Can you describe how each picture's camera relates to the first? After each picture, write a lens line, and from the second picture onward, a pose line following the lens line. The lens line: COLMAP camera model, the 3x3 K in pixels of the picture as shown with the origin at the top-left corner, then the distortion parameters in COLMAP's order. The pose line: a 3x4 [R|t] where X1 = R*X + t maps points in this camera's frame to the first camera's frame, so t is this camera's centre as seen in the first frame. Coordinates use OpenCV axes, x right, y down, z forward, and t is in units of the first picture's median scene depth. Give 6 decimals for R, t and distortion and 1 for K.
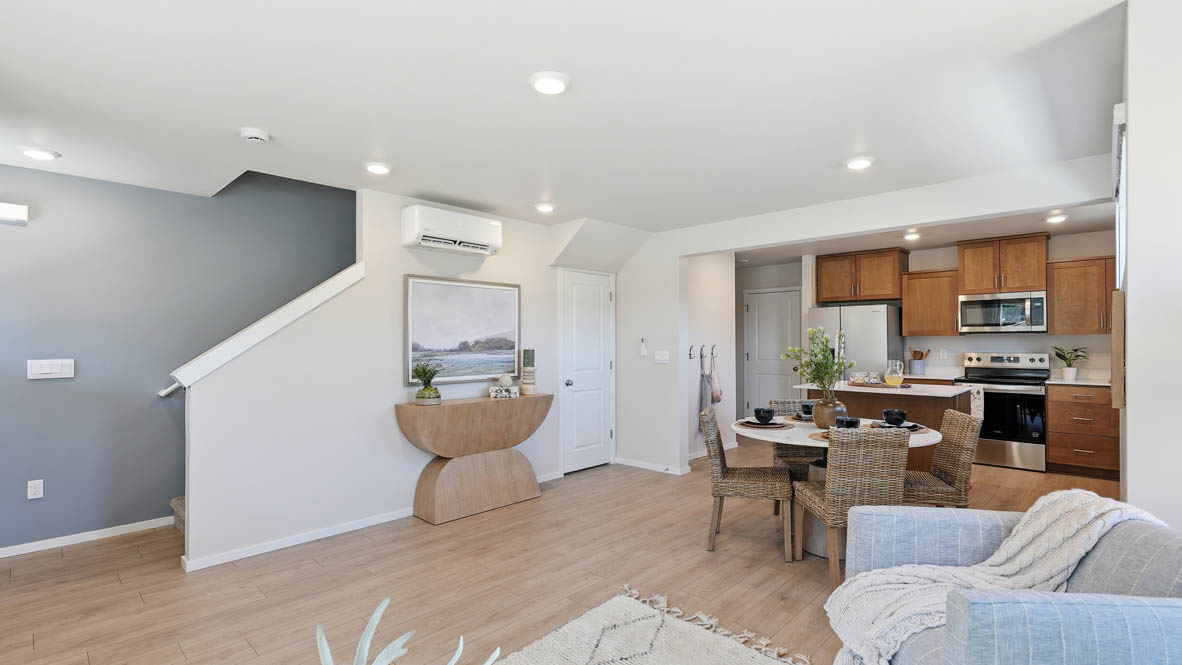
lens RADIAL K [[536.3, 0, 587.8], [0, 536.3, 338.1], [0, 0, 1]] dist [0.000432, 0.001094]
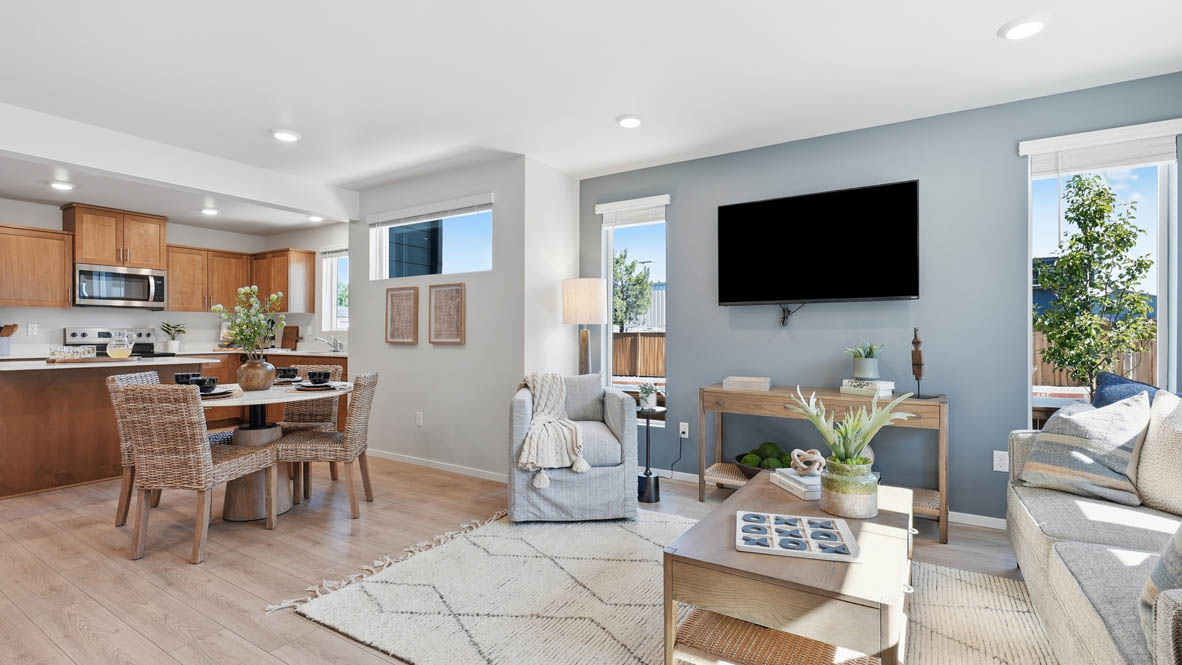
lens RADIAL K [[536.3, 0, 588.8], [0, 536.3, 337.1], [0, 0, 1]] dist [0.000432, 0.001094]
pose [[-0.193694, -0.001975, 0.981060, -0.373013], [-0.008997, 0.999959, 0.000237, 0.037805], [-0.981021, -0.008781, -0.193704, 0.349583]]
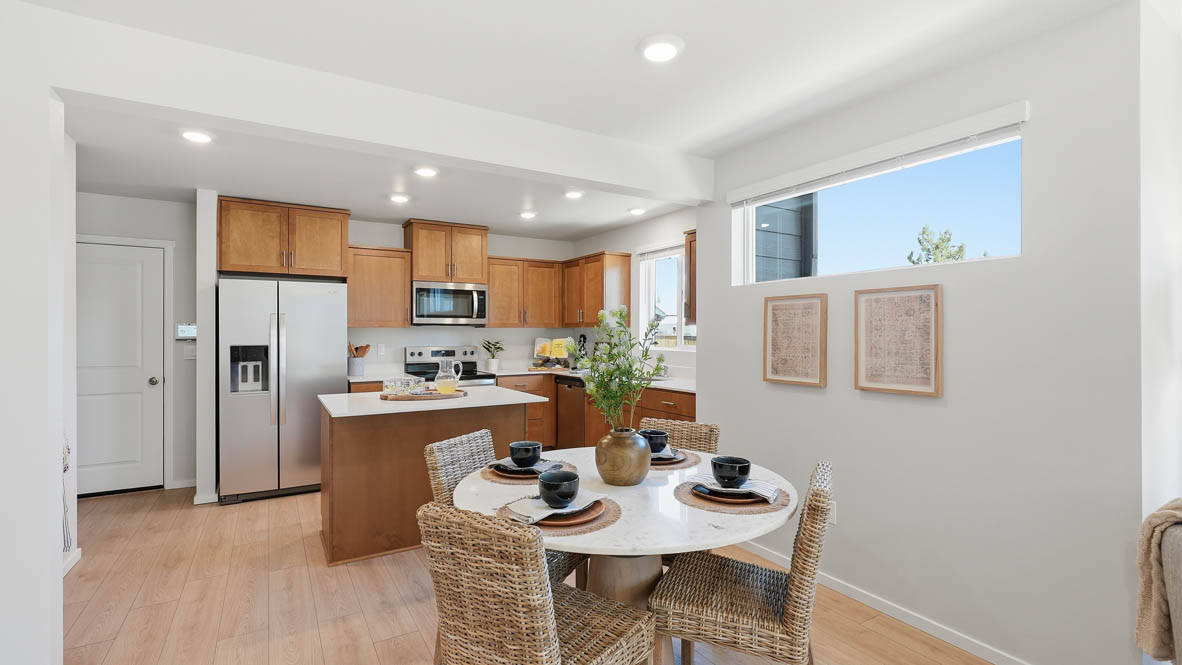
lens RADIAL K [[536.3, 0, 591.4], [0, 536.3, 335.0], [0, 0, 1]] dist [0.000432, 0.001094]
pose [[0.264718, 0.000914, 0.964325, -0.071430], [-0.006978, 0.999975, 0.000967, 0.004867], [-0.964301, -0.006985, 0.264718, 0.518224]]
